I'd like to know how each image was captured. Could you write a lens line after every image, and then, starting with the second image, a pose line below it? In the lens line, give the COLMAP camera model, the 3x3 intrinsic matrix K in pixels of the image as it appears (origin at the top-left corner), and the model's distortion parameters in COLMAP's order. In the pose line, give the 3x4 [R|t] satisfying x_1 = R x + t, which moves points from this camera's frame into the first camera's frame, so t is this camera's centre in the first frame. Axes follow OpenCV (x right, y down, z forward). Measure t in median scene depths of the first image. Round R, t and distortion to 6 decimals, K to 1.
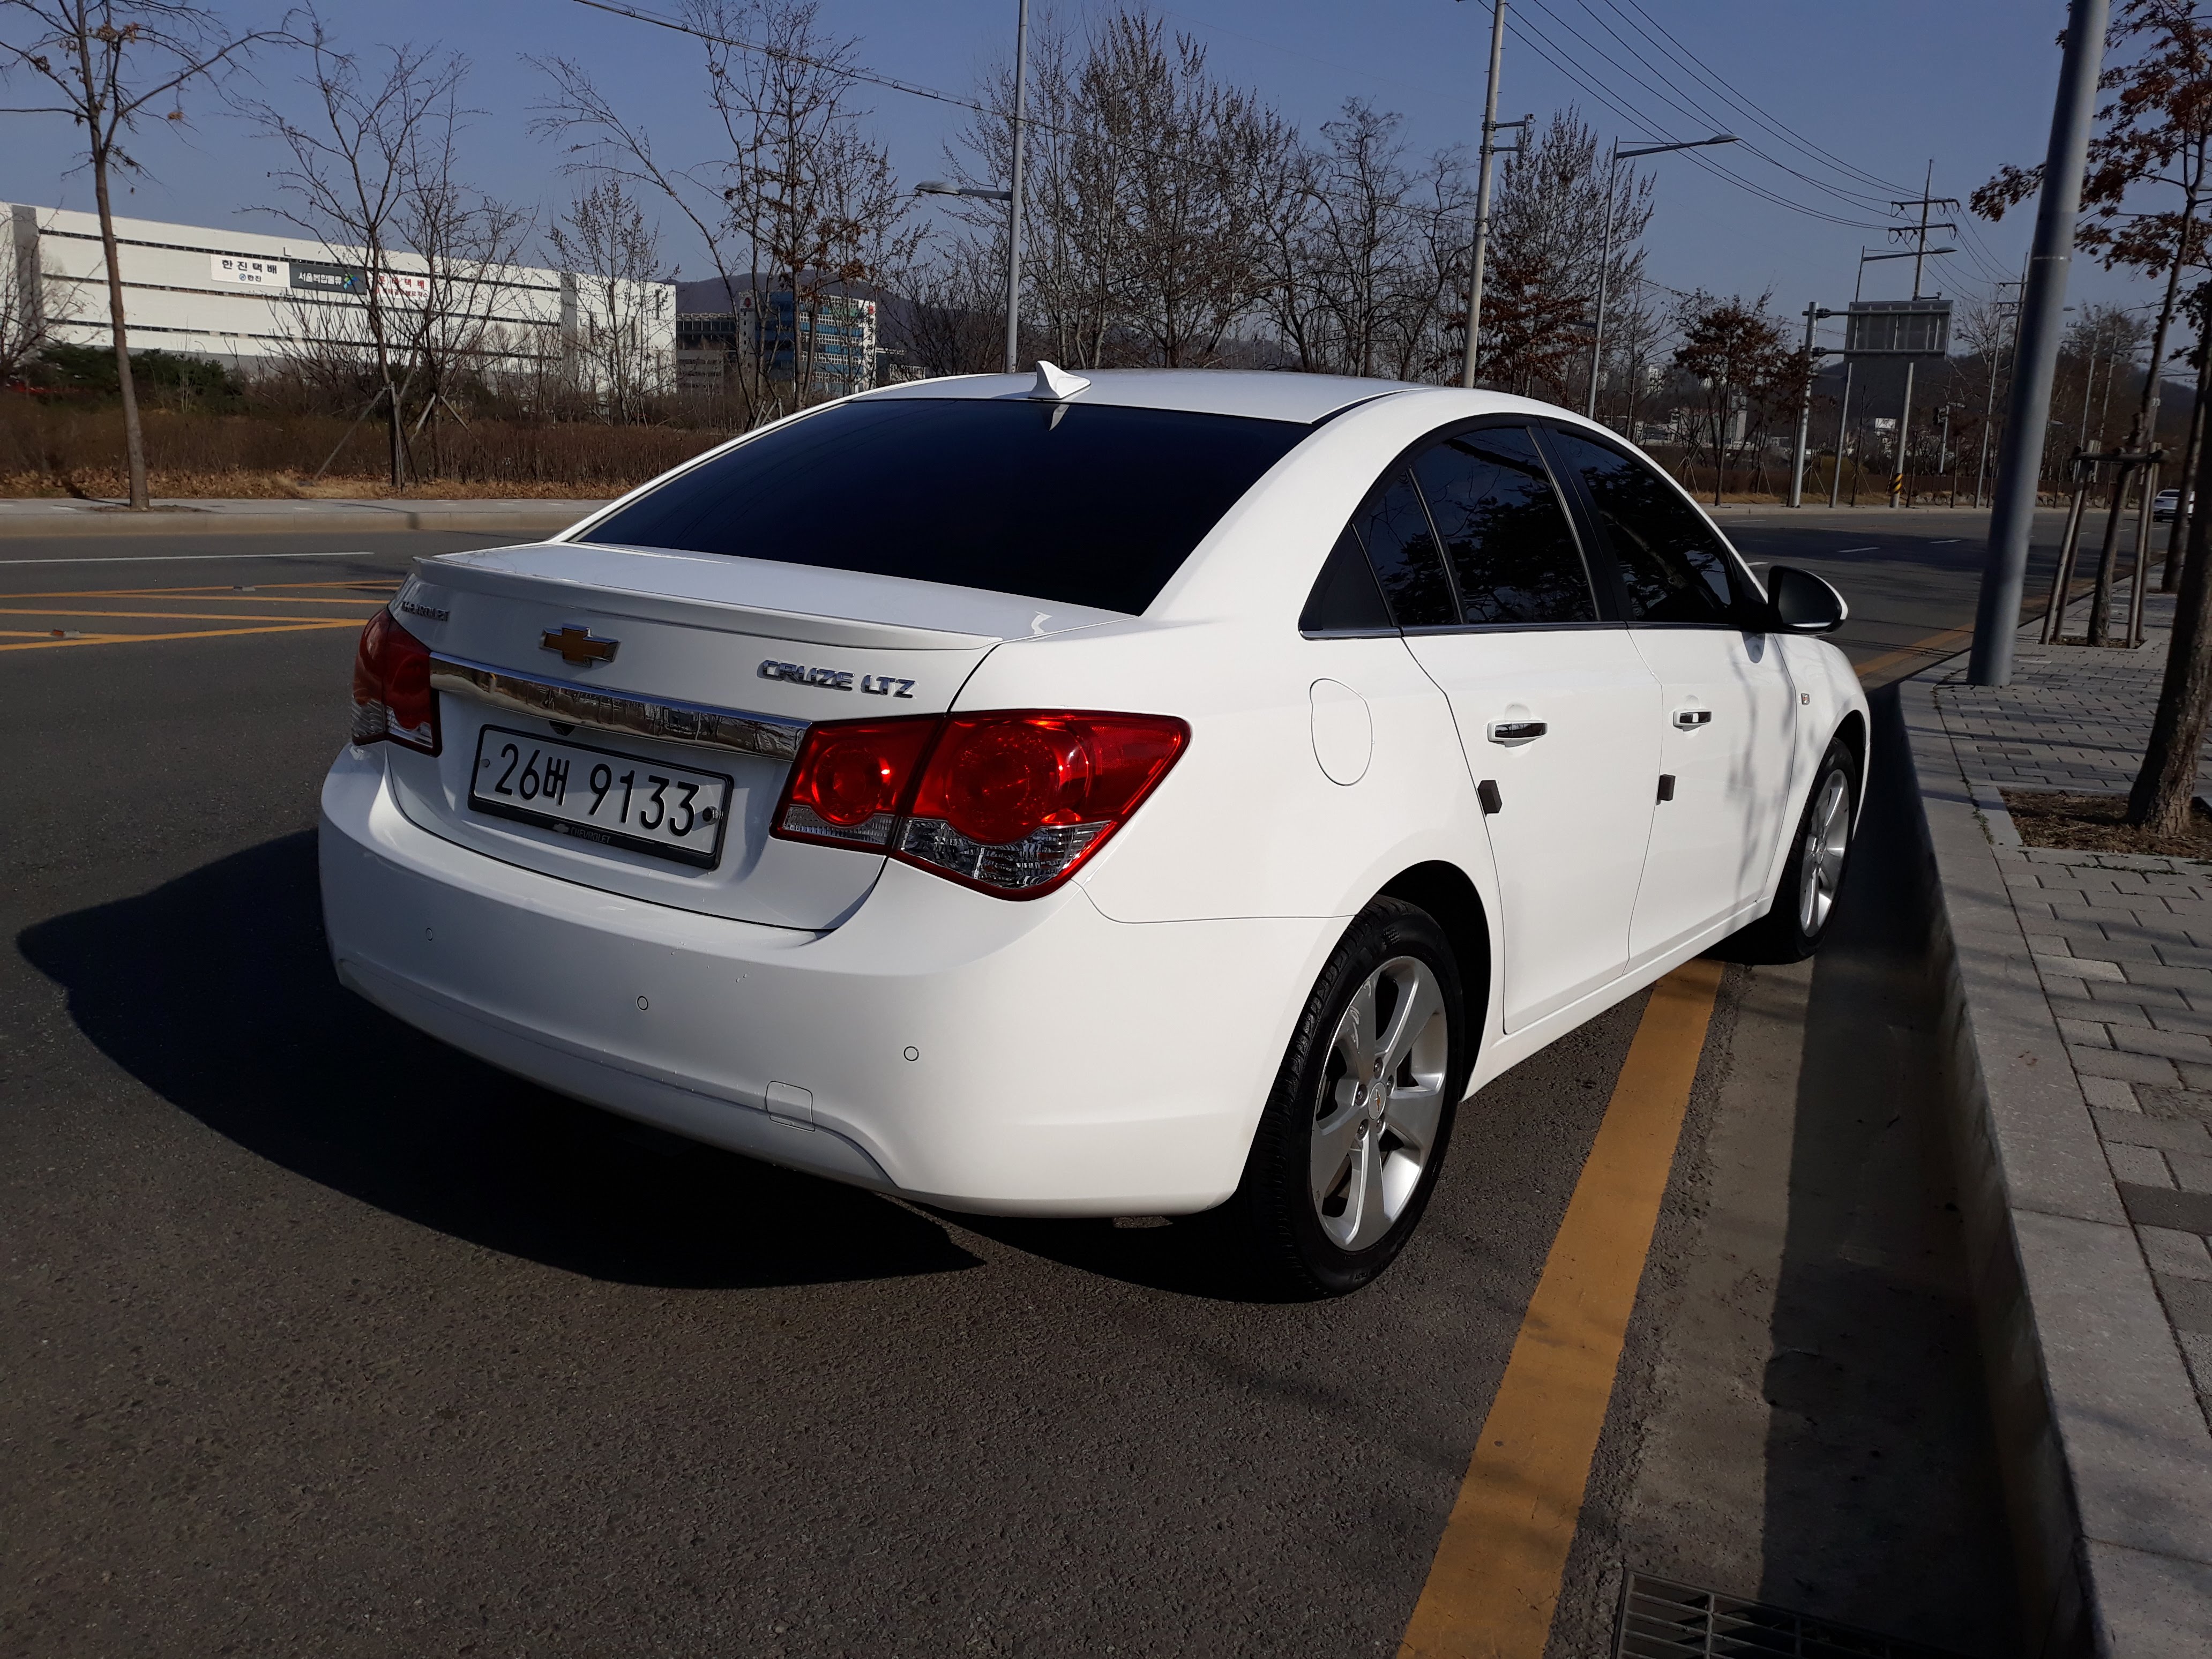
lens RADIAL K [[1816.8, 0, 1111.2], [0, 1816.8, 837.7], [0, 0, 1]] dist [-0.002058, -0.000144]
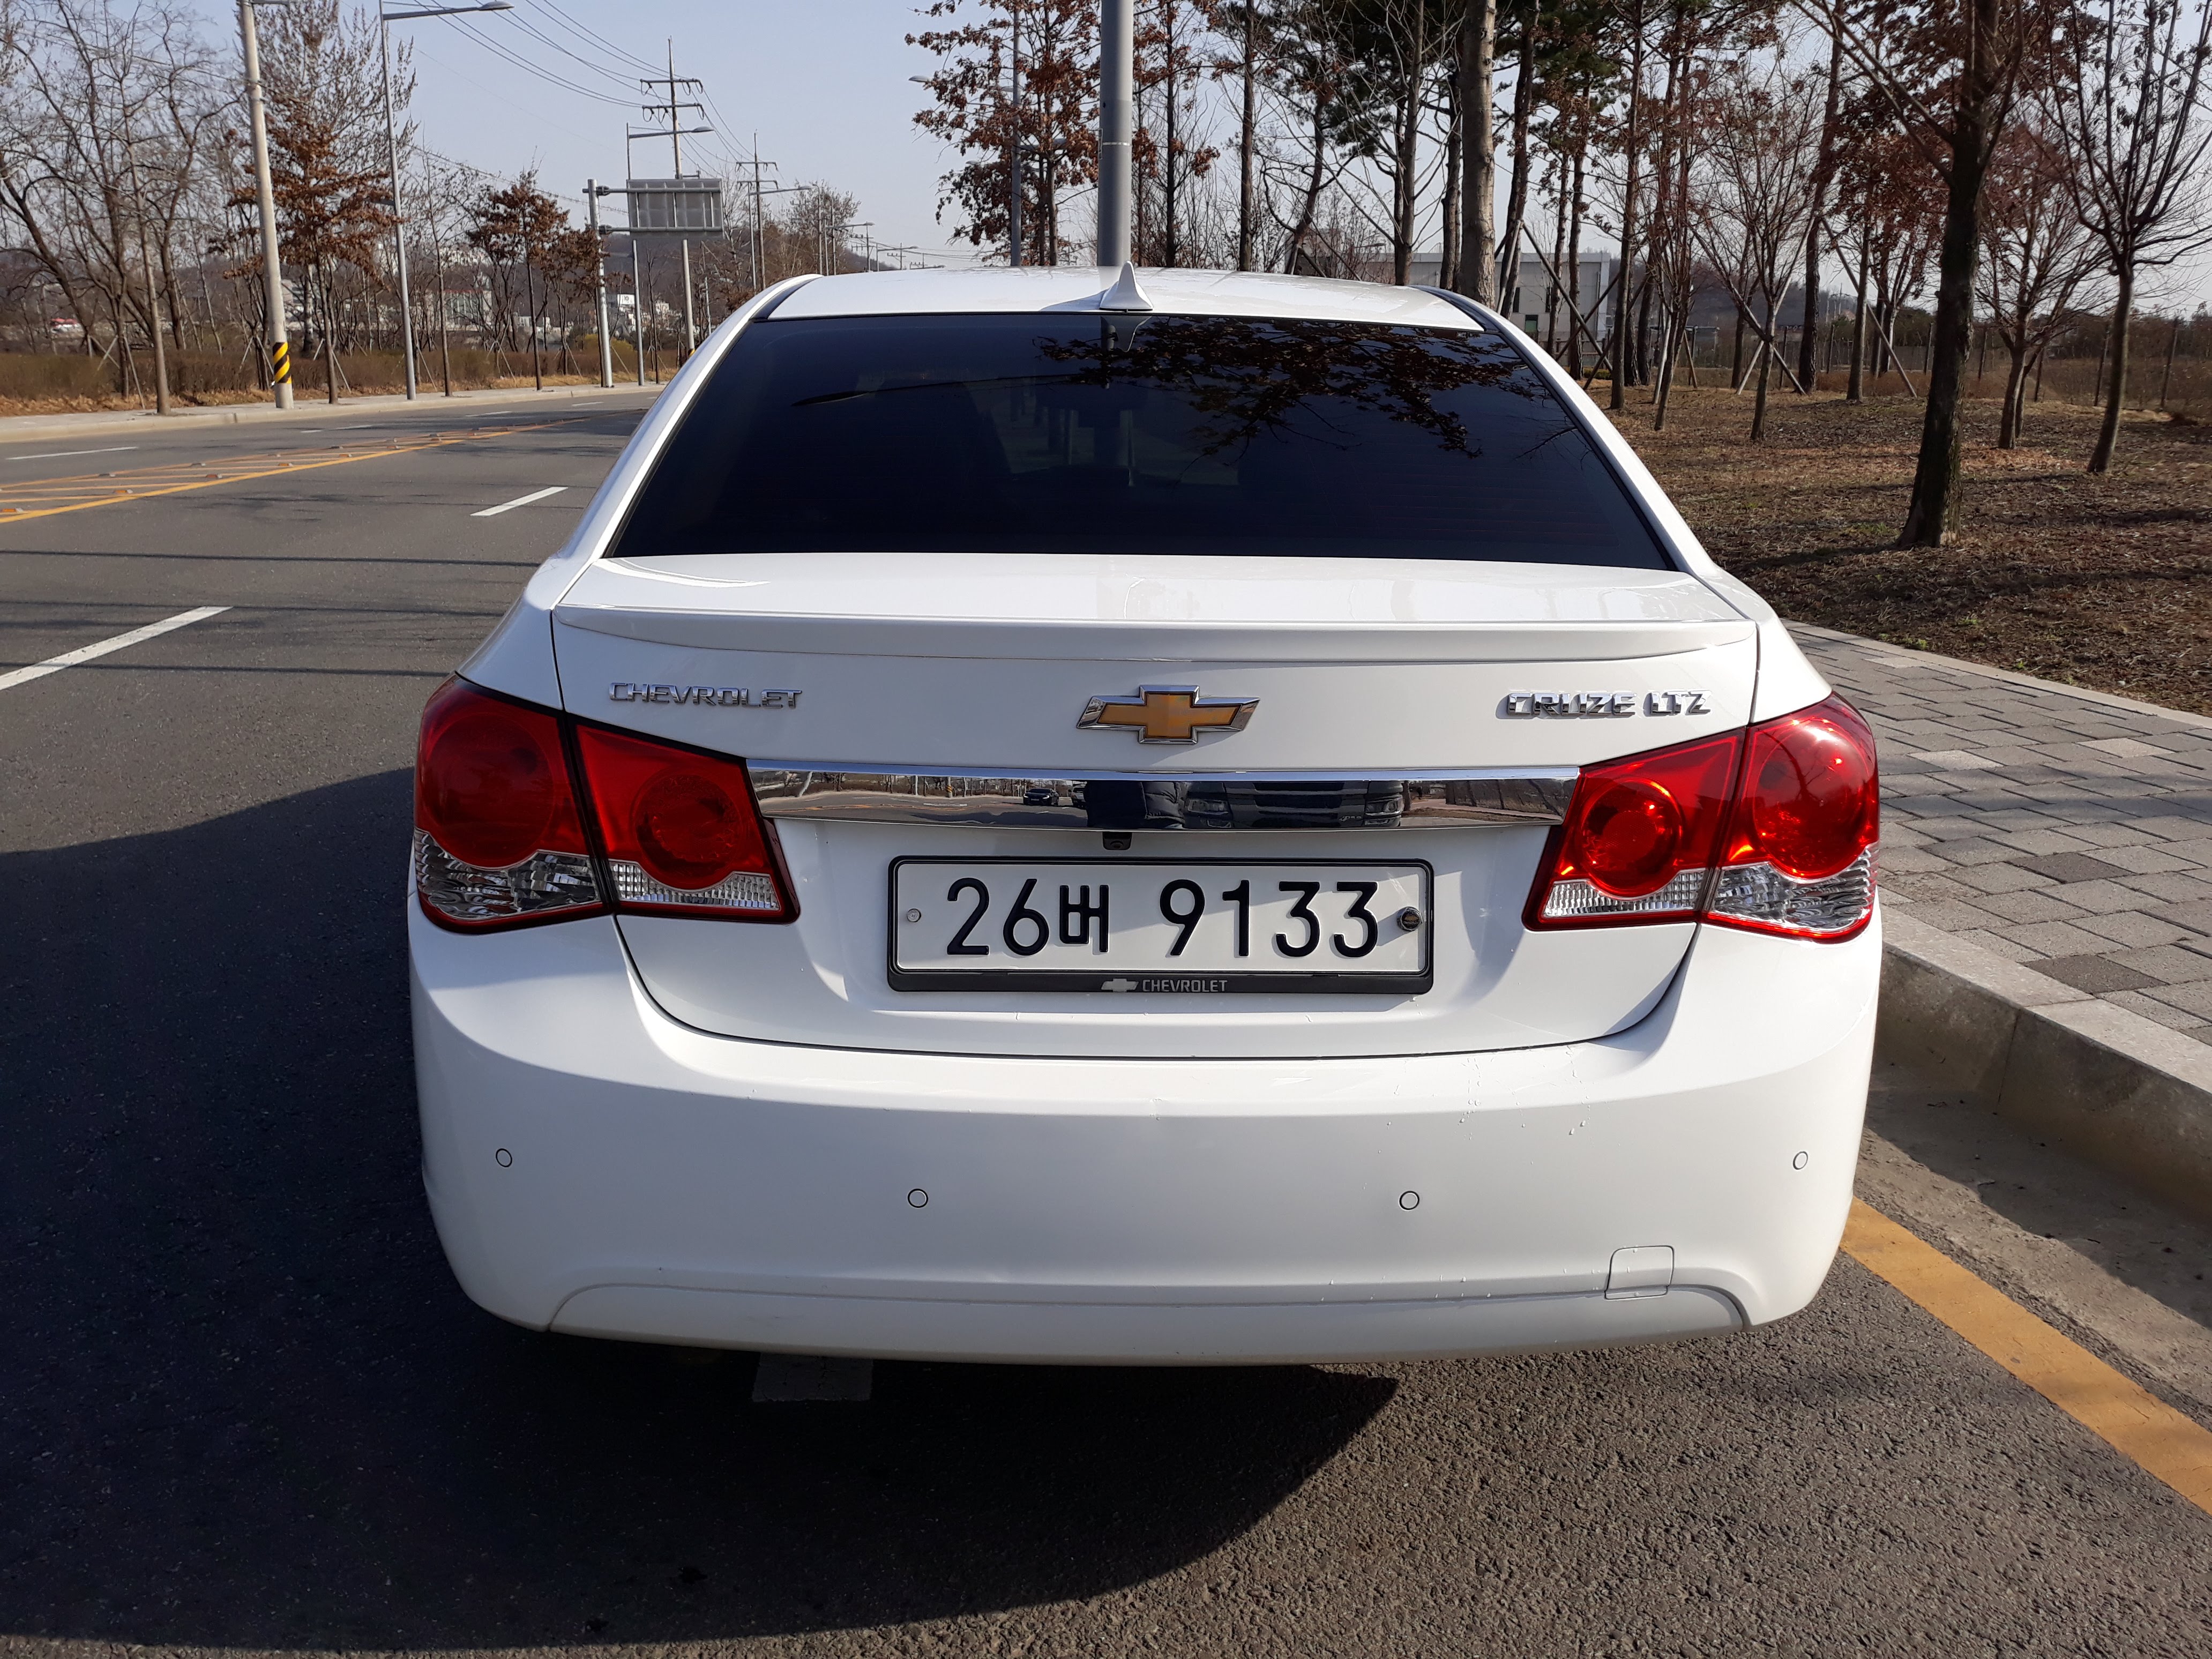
lens RADIAL K [[1816.8, 0, 1111.2], [0, 1816.8, 837.7], [0, 0, 1]] dist [-0.002058, -0.000144]
pose [[0.803854, -0.191997, 0.562988, -0.664892], [0.156966, 0.981395, 0.110565, -0.132086], [-0.573742, -0.000508, 0.819036, 0.446771]]
